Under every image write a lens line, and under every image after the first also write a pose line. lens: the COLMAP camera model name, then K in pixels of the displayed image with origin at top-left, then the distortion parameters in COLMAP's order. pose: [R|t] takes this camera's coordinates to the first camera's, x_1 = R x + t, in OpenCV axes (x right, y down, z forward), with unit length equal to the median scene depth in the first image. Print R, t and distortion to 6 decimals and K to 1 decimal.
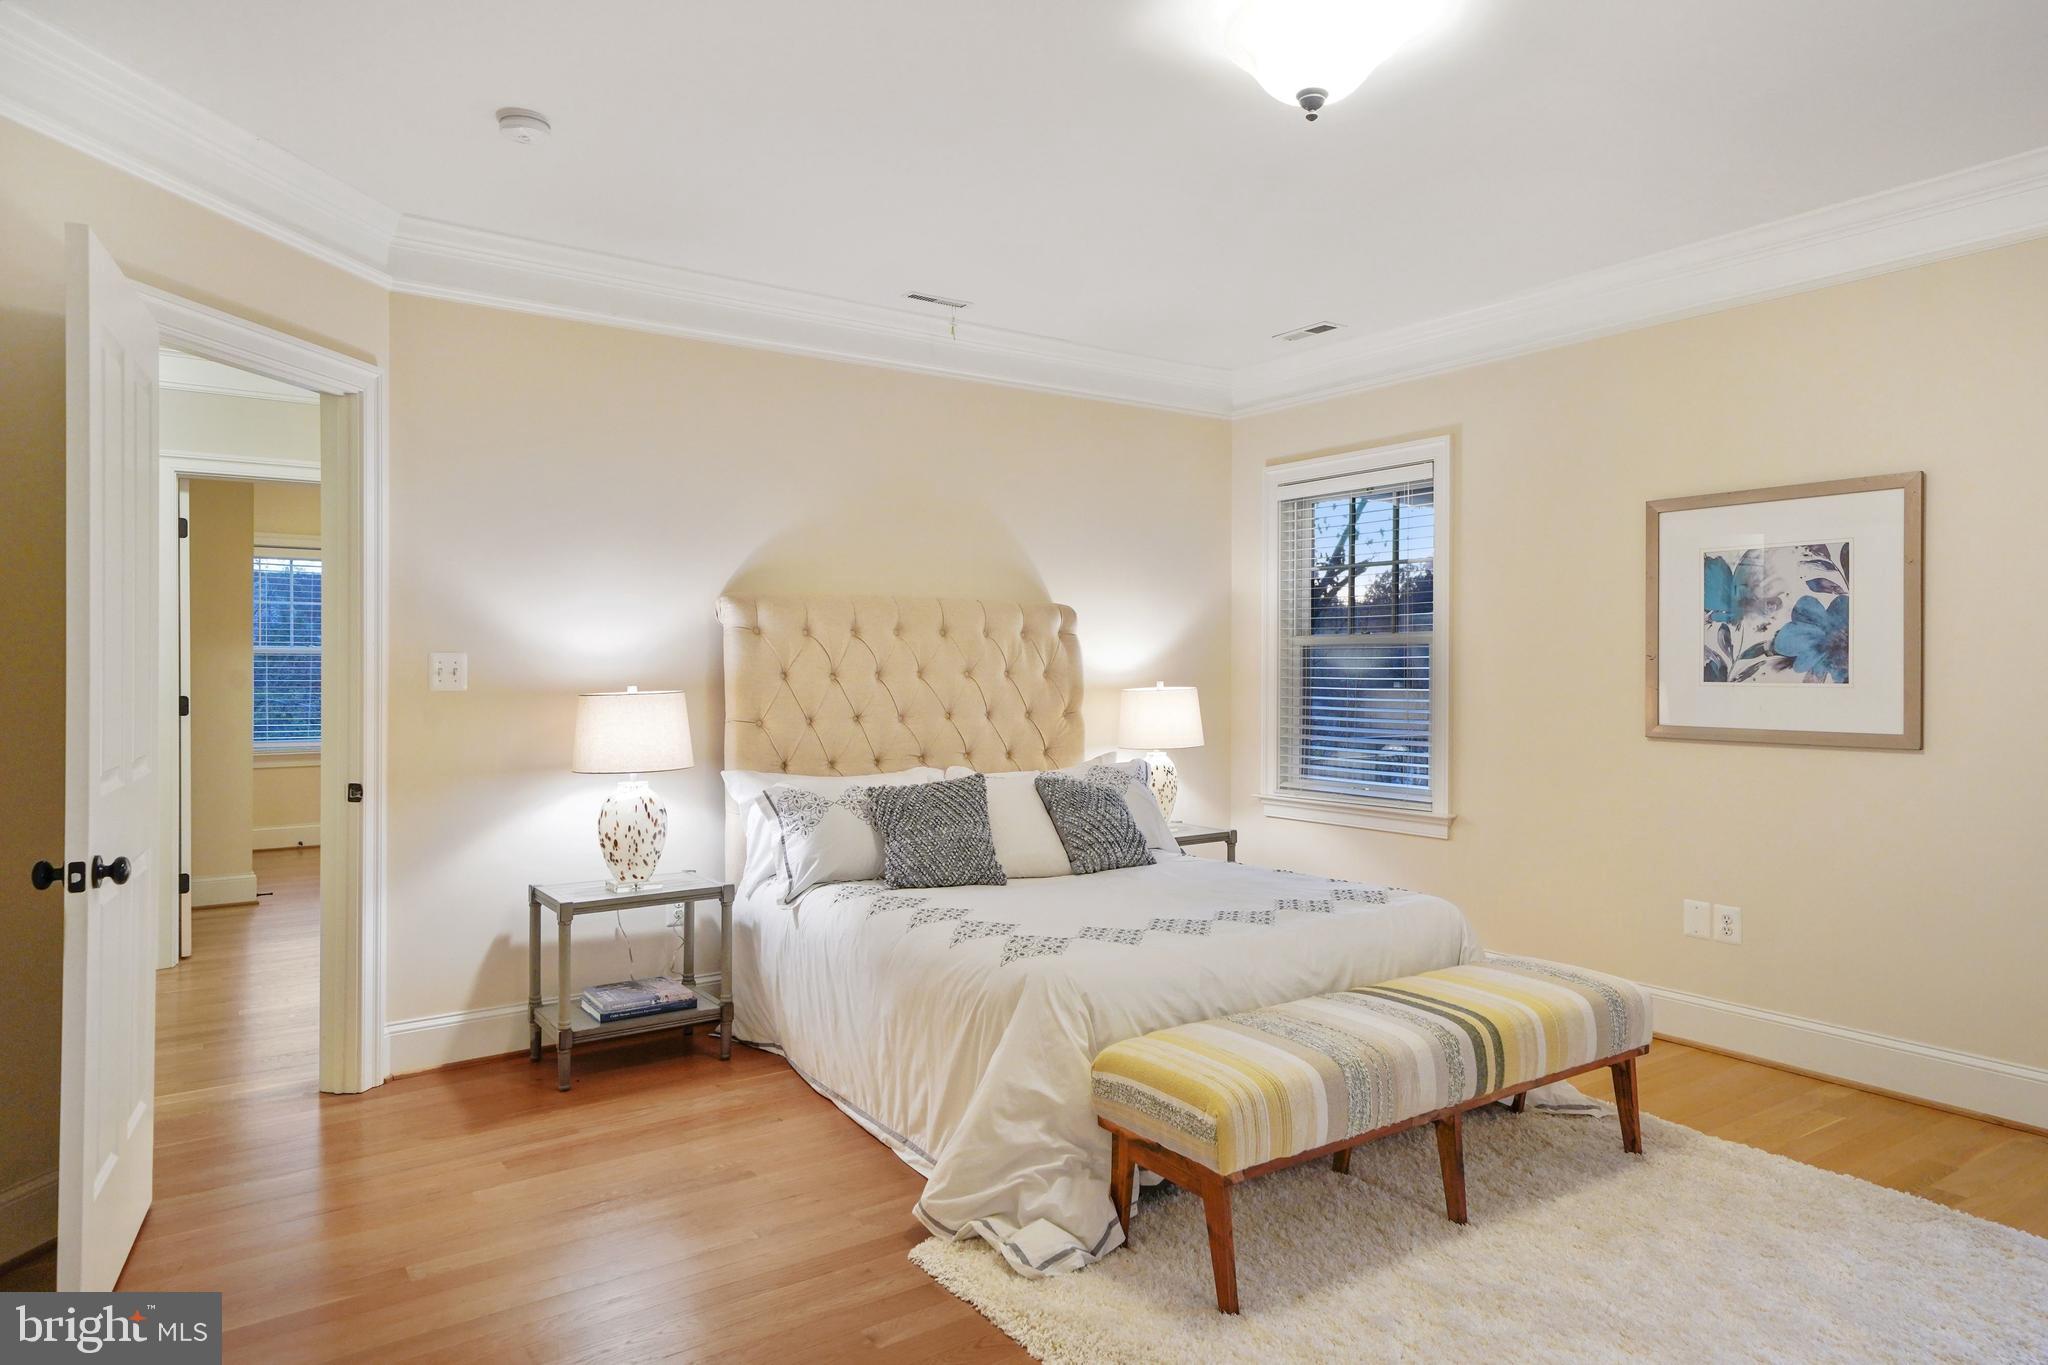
lens RADIAL K [[1263.1, 0, 1024.0], [0, 1263.1, 682.5], [0, 0, 1]] dist [0.047917, 0.000434]
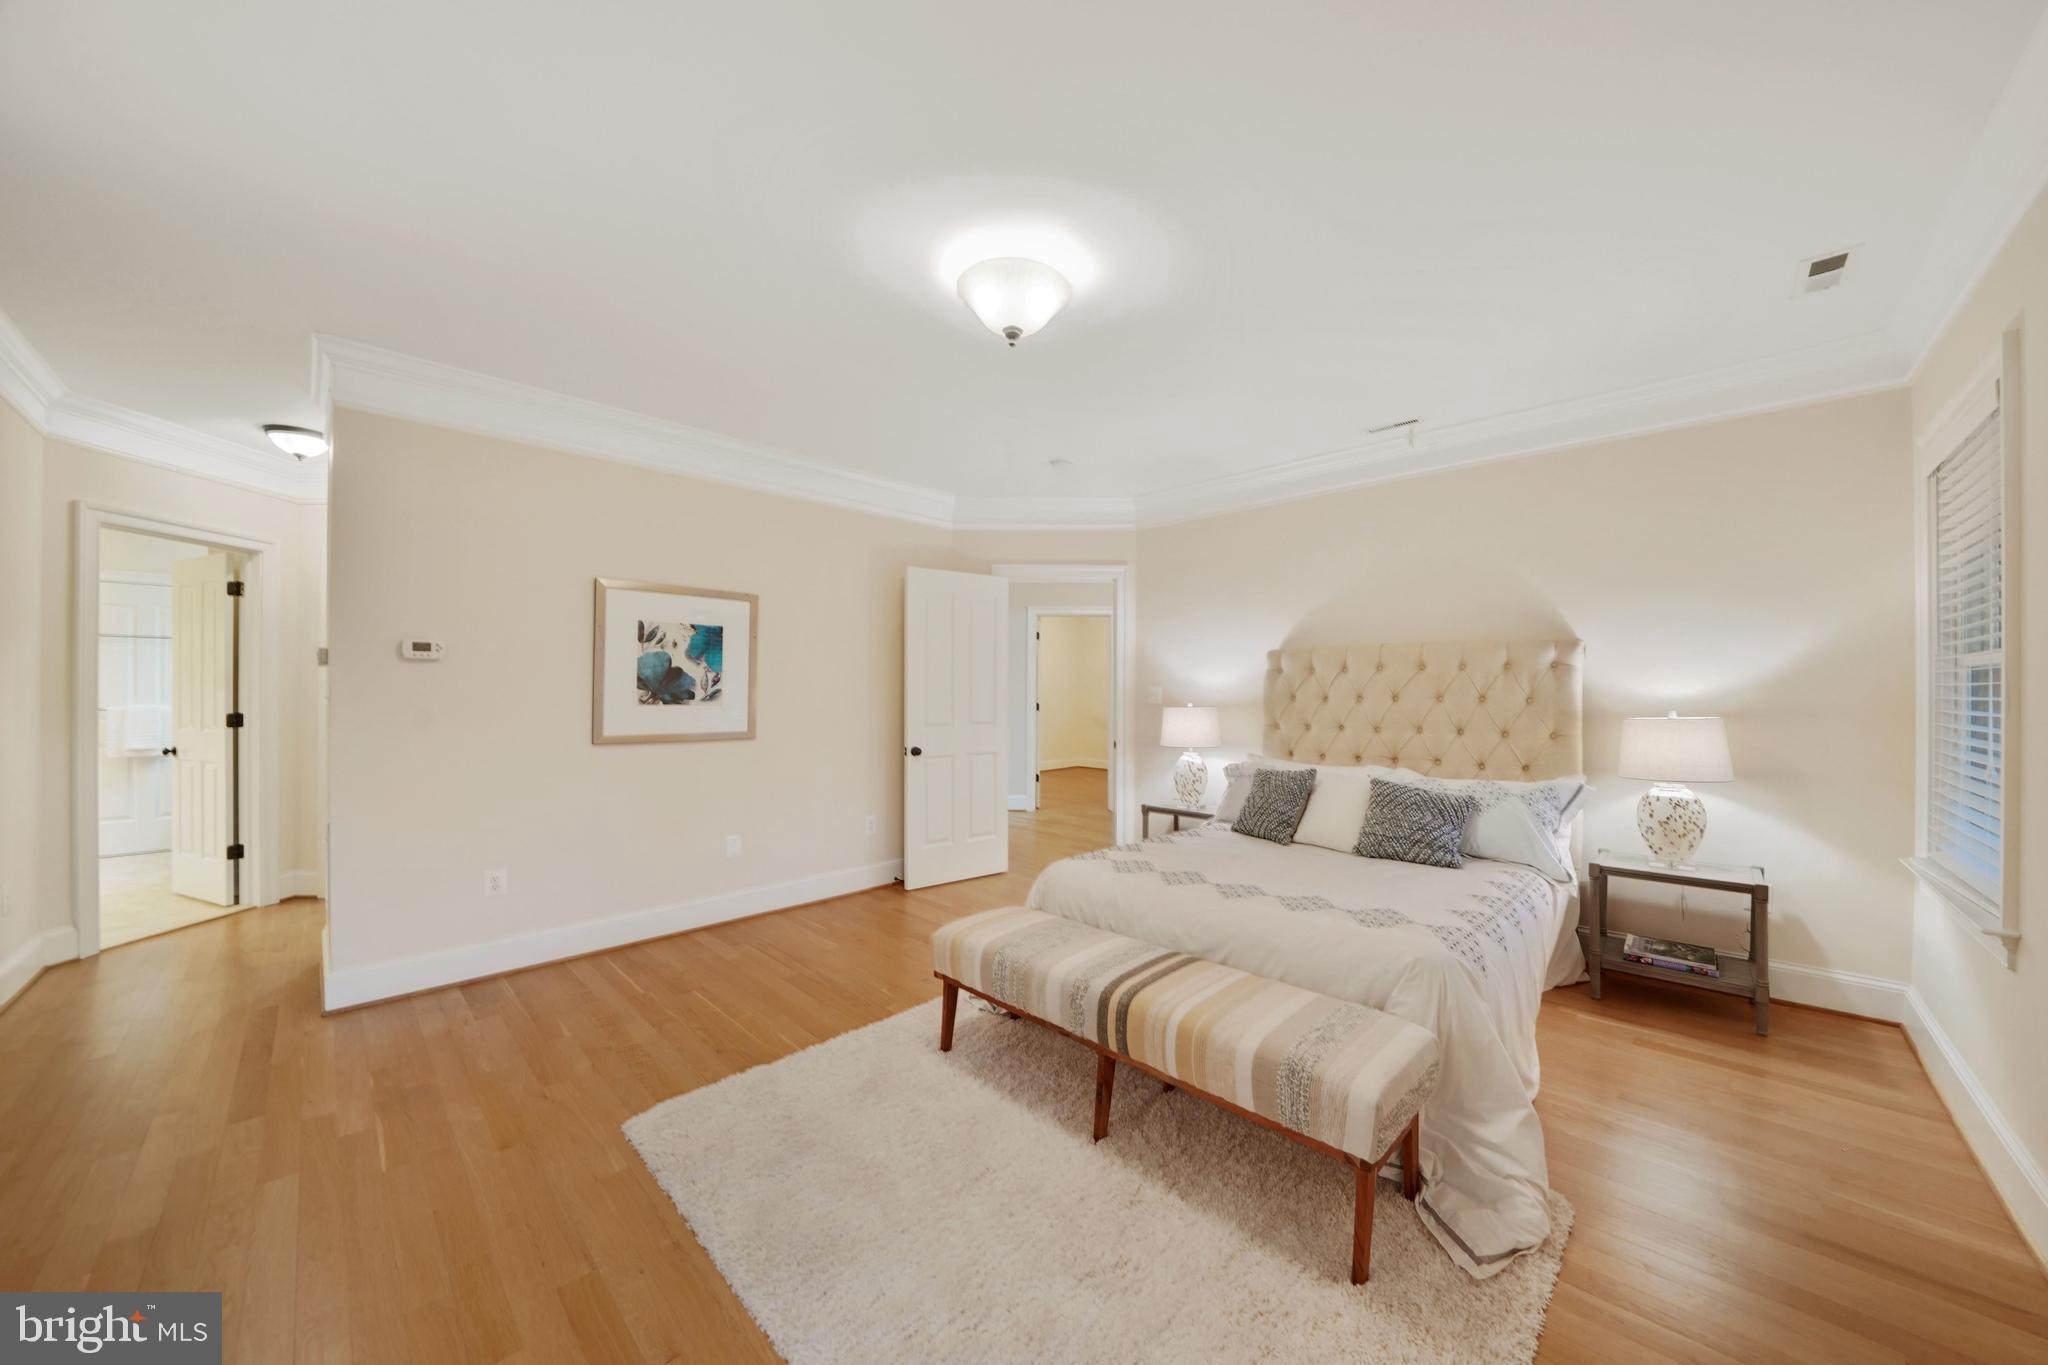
lens RADIAL K [[736.0, 0, 1024.0], [0, 736.0, 682.5], [0, 0, 1]] dist [-0.001640, -0.000103]
pose [[0.190576, -0.012910, -0.981588, 0.595623], [-0.019835, 0.999659, -0.016998, -0.002599], [0.981472, 0.022709, 0.190255, 0.440580]]
